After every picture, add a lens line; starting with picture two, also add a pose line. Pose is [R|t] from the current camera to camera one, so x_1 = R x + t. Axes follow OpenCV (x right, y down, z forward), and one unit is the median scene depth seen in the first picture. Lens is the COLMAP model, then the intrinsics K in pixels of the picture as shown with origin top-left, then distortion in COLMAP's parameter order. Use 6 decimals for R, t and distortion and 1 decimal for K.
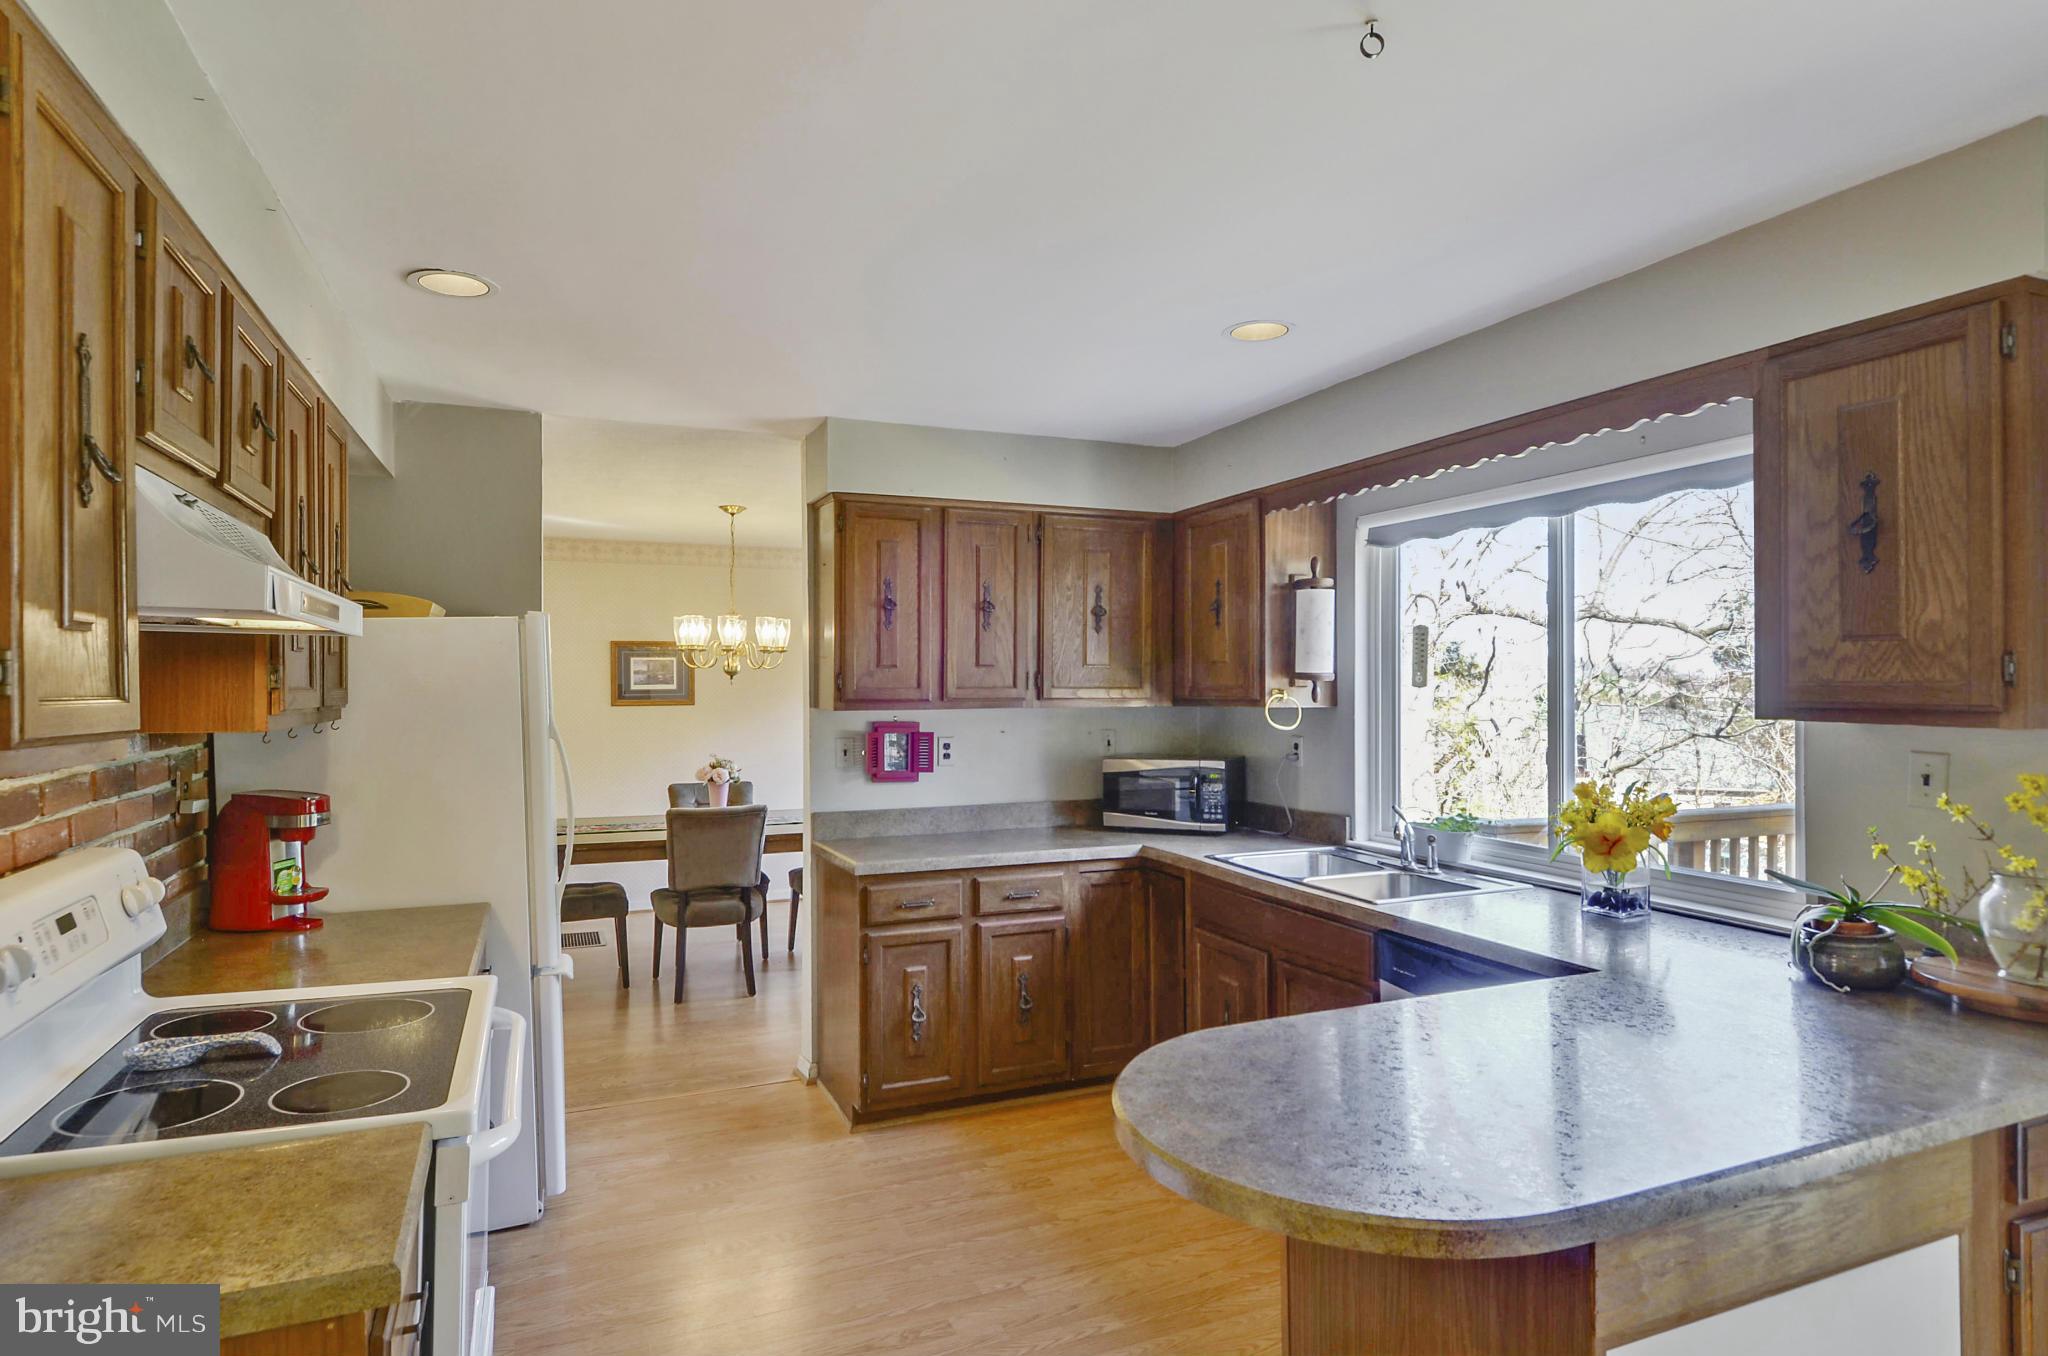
lens RADIAL K [[1101.1, 0, 1024.0], [0, 1101.1, 678.0], [0, 0, 1]] dist [0.011985, 0.000067]
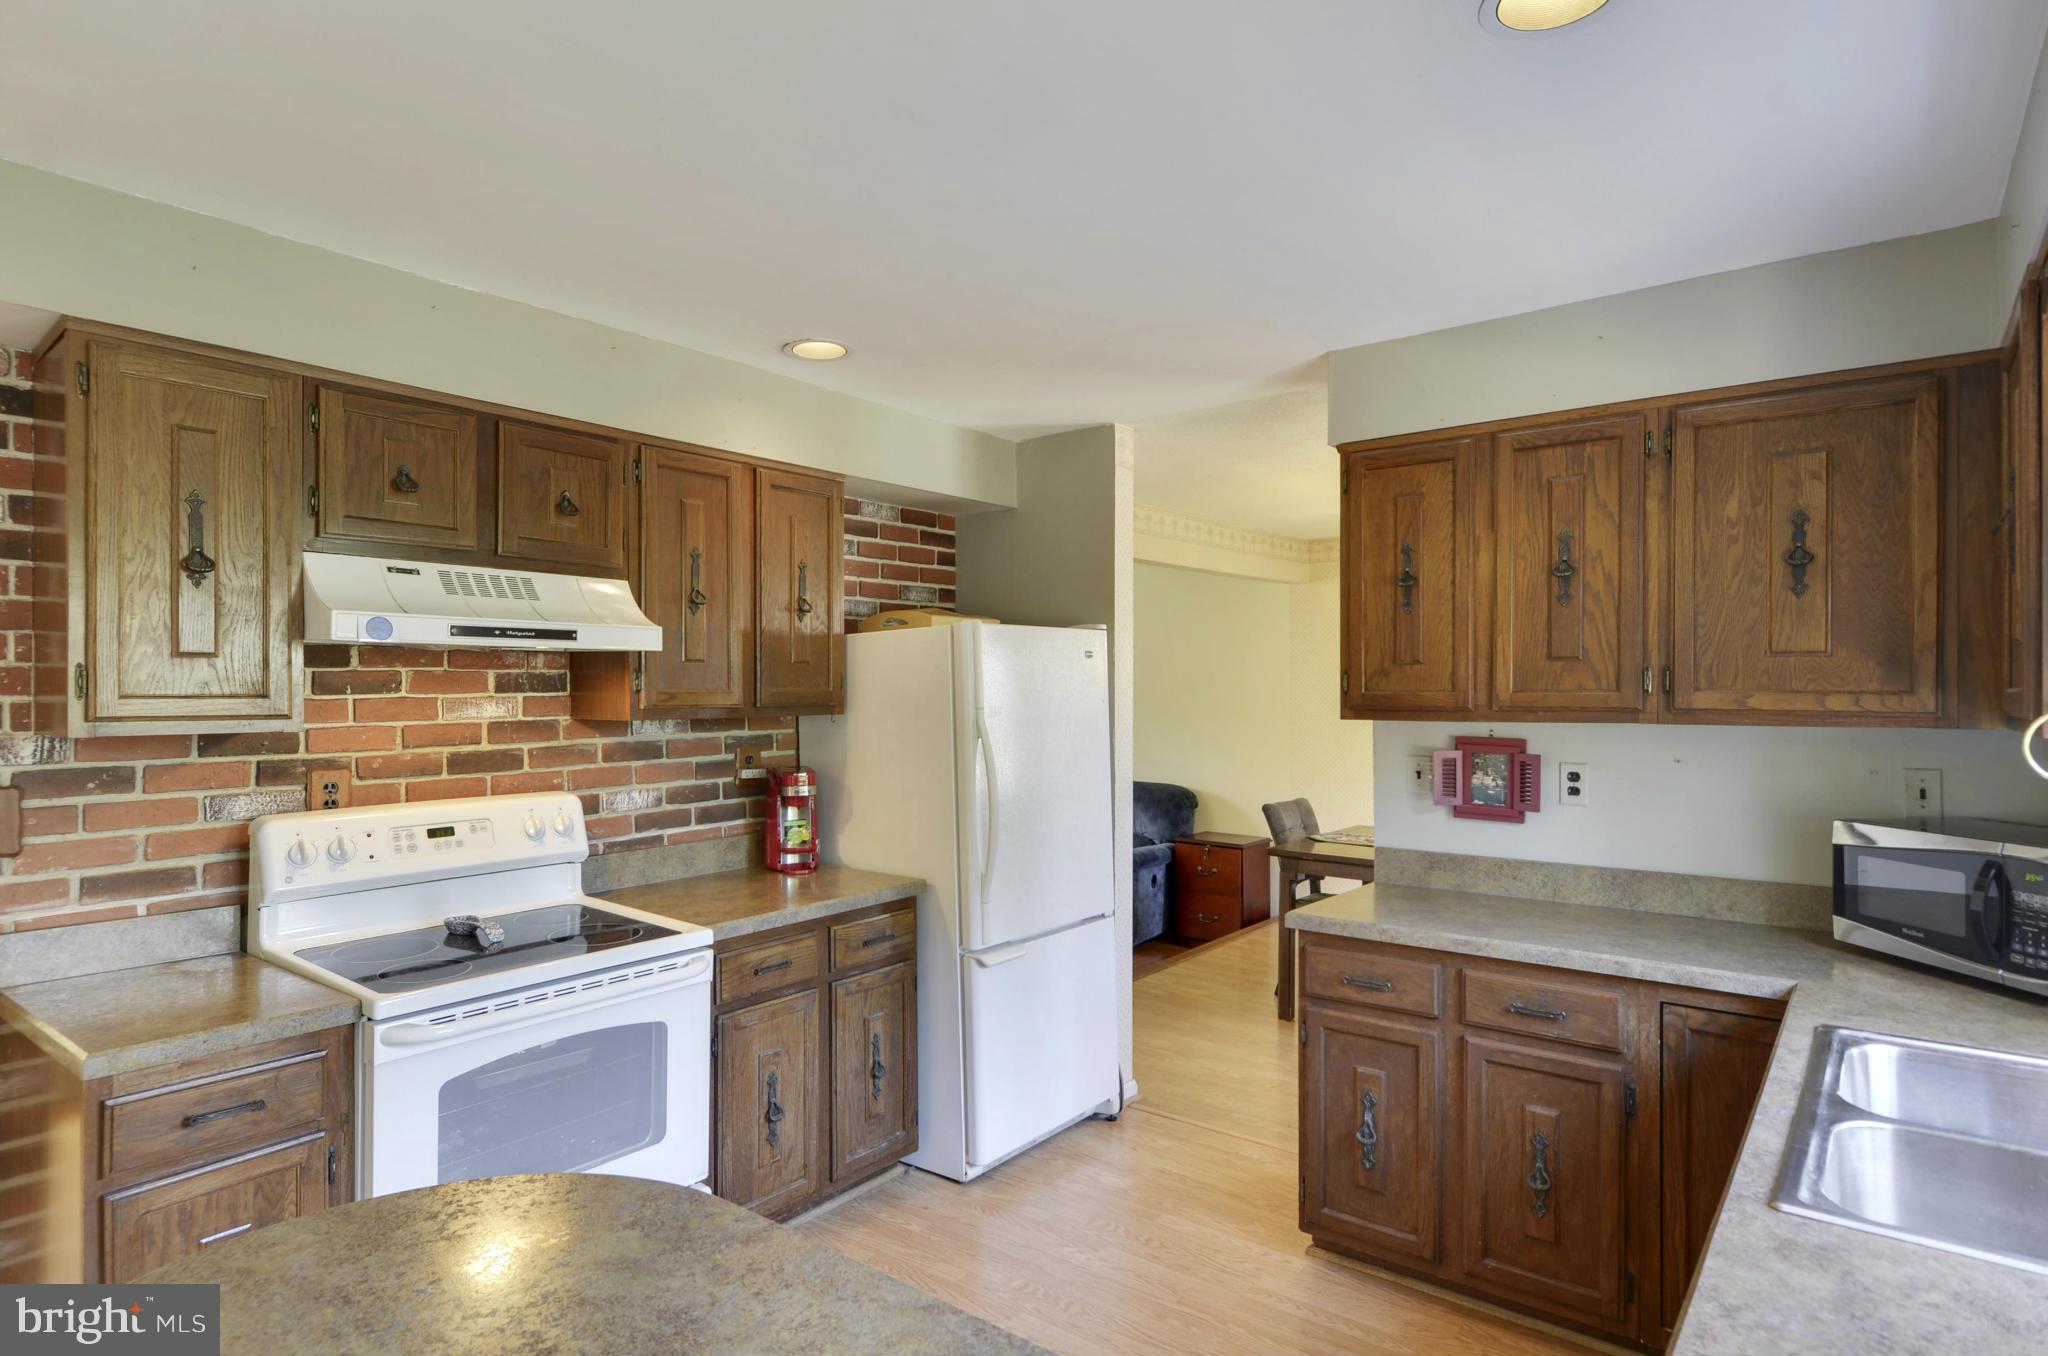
lens RADIAL K [[1107.5, 0, 1024.0], [0, 1107.5, 678.0], [0, 0, 1]] dist [-0.006716, -0.000705]
pose [[0.472074, -0.007103, -0.881530, 0.417103], [0.004198, 0.999974, -0.005809, 0.003471], [0.881549, -0.000958, 0.472092, 0.416156]]
